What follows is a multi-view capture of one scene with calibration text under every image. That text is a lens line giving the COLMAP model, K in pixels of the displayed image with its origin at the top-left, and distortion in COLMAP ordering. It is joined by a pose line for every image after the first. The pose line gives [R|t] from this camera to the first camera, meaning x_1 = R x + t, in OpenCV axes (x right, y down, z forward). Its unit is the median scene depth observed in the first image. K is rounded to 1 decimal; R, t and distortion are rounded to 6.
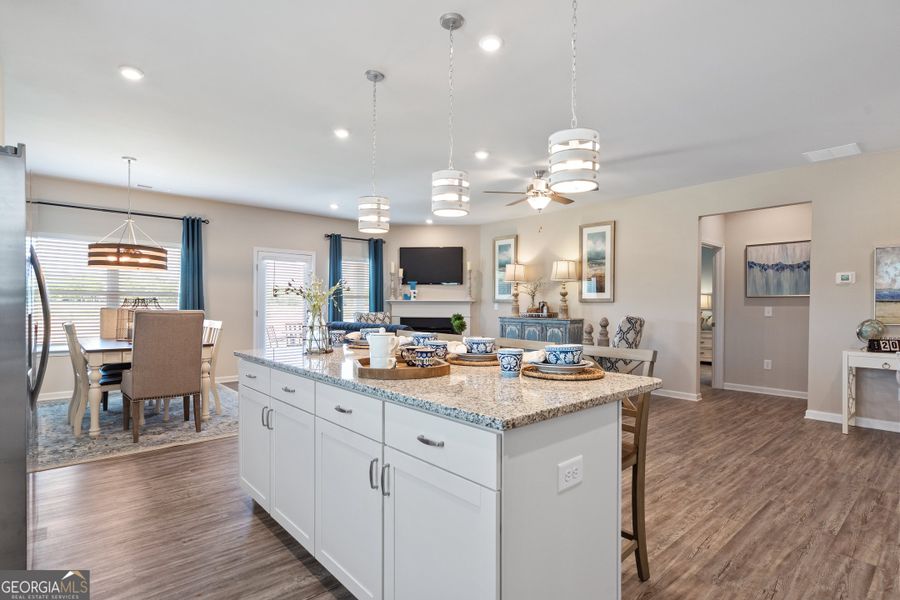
lens RADIAL K [[451.7, 0, 450.0], [0, 451.7, 300.0], [0, 0, 1]] dist [0.003364, 0.000858]
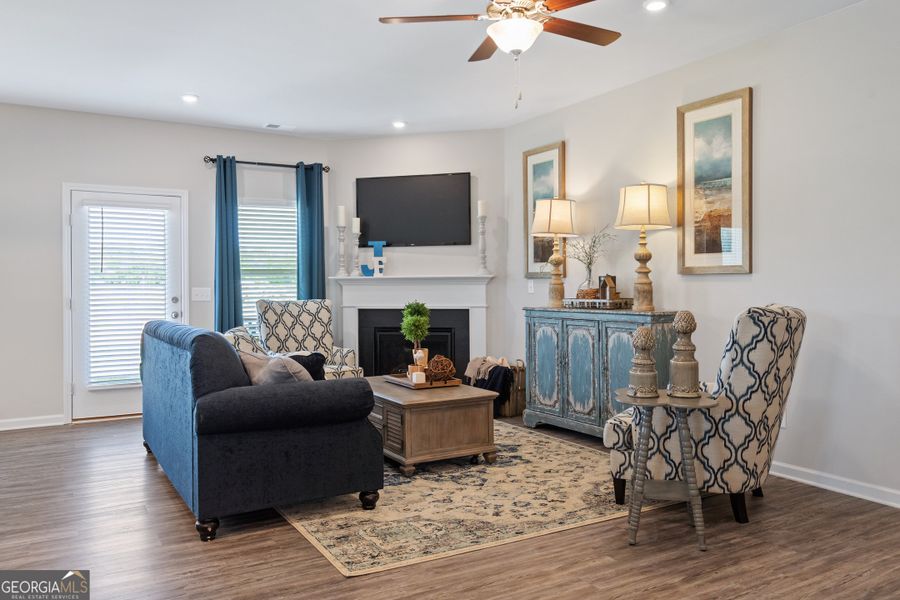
lens RADIAL K [[689.0, 0, 451.2], [0, 689.0, 282.1], [0, 0, 1]] dist [0.006217, 0.003330]
pose [[0.981550, -0.012339, -0.190809, 0.195391], [0.013380, 0.999902, 0.004168, 0.006064], [0.190738, -0.006645, 0.981618, 0.274227]]
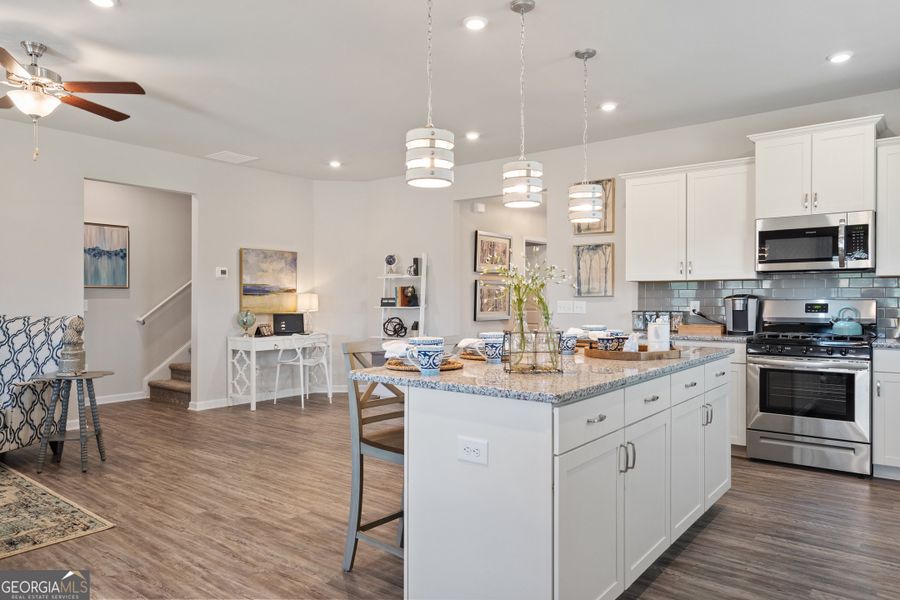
lens RADIAL K [[603.8, 0, 446.0], [0, 603.8, 307.9], [0, 0, 1]] dist [0.002838, 0.001804]
pose [[-0.176926, -0.017678, 0.984065, -0.437878], [-0.012235, 0.999801, 0.015761, 0.004217], [-0.984148, -0.009252, -0.177107, 0.494921]]
